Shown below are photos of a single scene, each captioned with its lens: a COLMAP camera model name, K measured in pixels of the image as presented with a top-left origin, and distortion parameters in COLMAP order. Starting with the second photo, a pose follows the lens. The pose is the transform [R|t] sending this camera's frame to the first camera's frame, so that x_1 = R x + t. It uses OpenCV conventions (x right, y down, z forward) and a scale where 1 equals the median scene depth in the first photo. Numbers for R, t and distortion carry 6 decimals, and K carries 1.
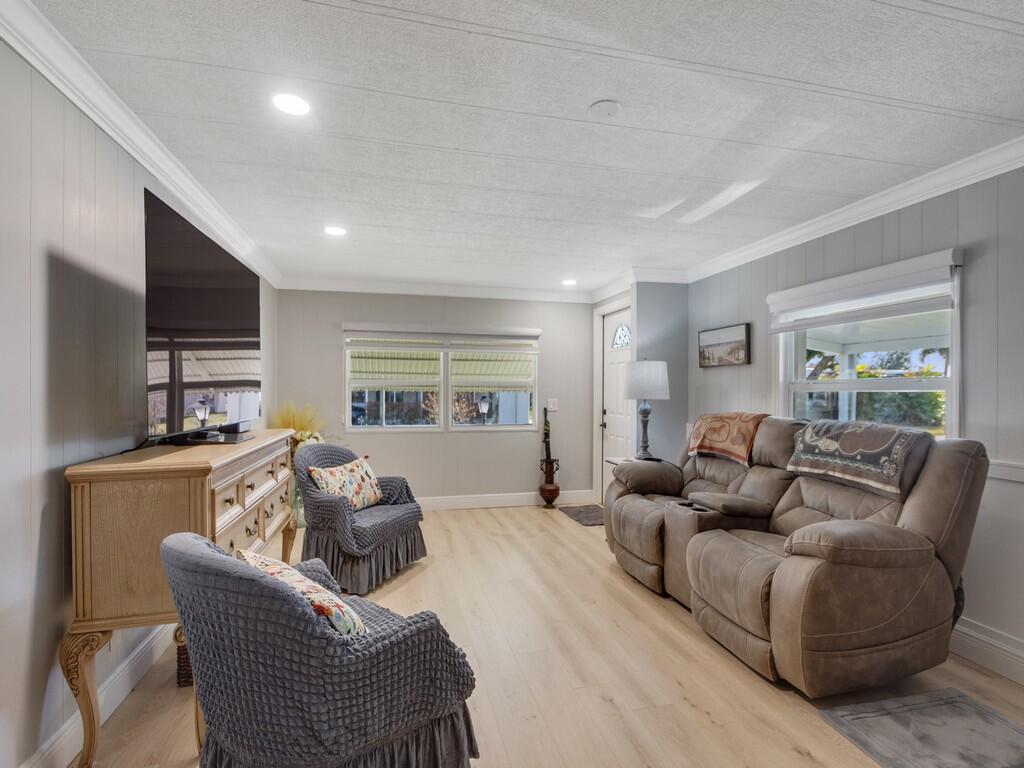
lens RADIAL K [[481.5, 0, 507.4], [0, 481.5, 395.2], [0, 0, 1]] dist [0.000412, 0.000060]
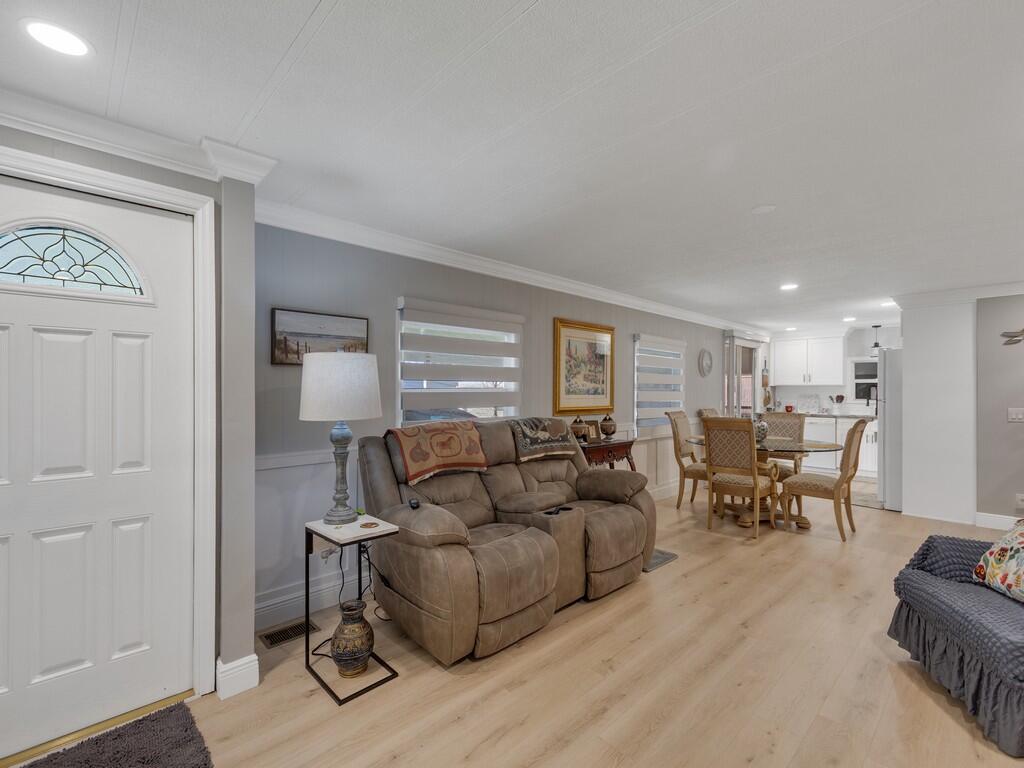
lens RADIAL K [[458.7, 0, 499.6], [0, 458.7, 386.2], [0, 0, 1]] dist [0.000748, -0.000566]
pose [[-0.481185, -0.004921, 0.876605, -0.343205], [0.001747, 0.999977, 0.006573, -0.038267], [-0.876617, 0.004694, -0.481166, 1.263794]]
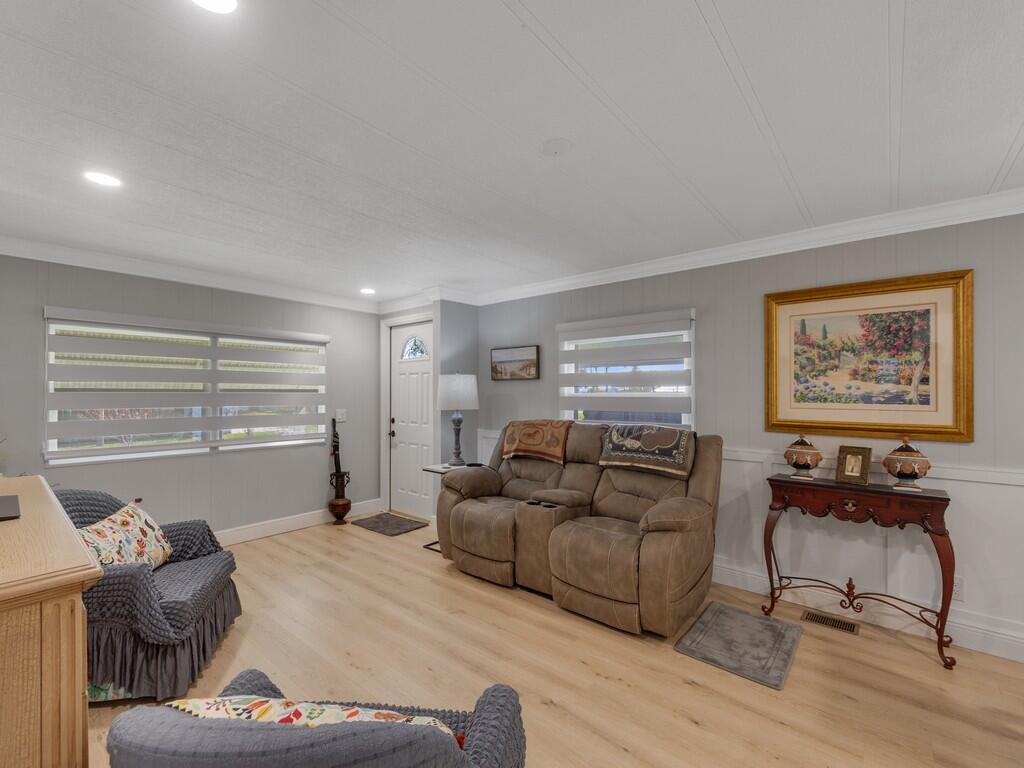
lens RADIAL K [[442.2, 0, 504.6], [0, 442.2, 393.3], [0, 0, 1]] dist [0.001034, -0.007551]
pose [[0.810577, -0.004524, 0.585614, -0.243519], [0.010105, 0.999929, -0.006262, -0.023394], [-0.585544, 0.010994, 0.810566, 0.148224]]
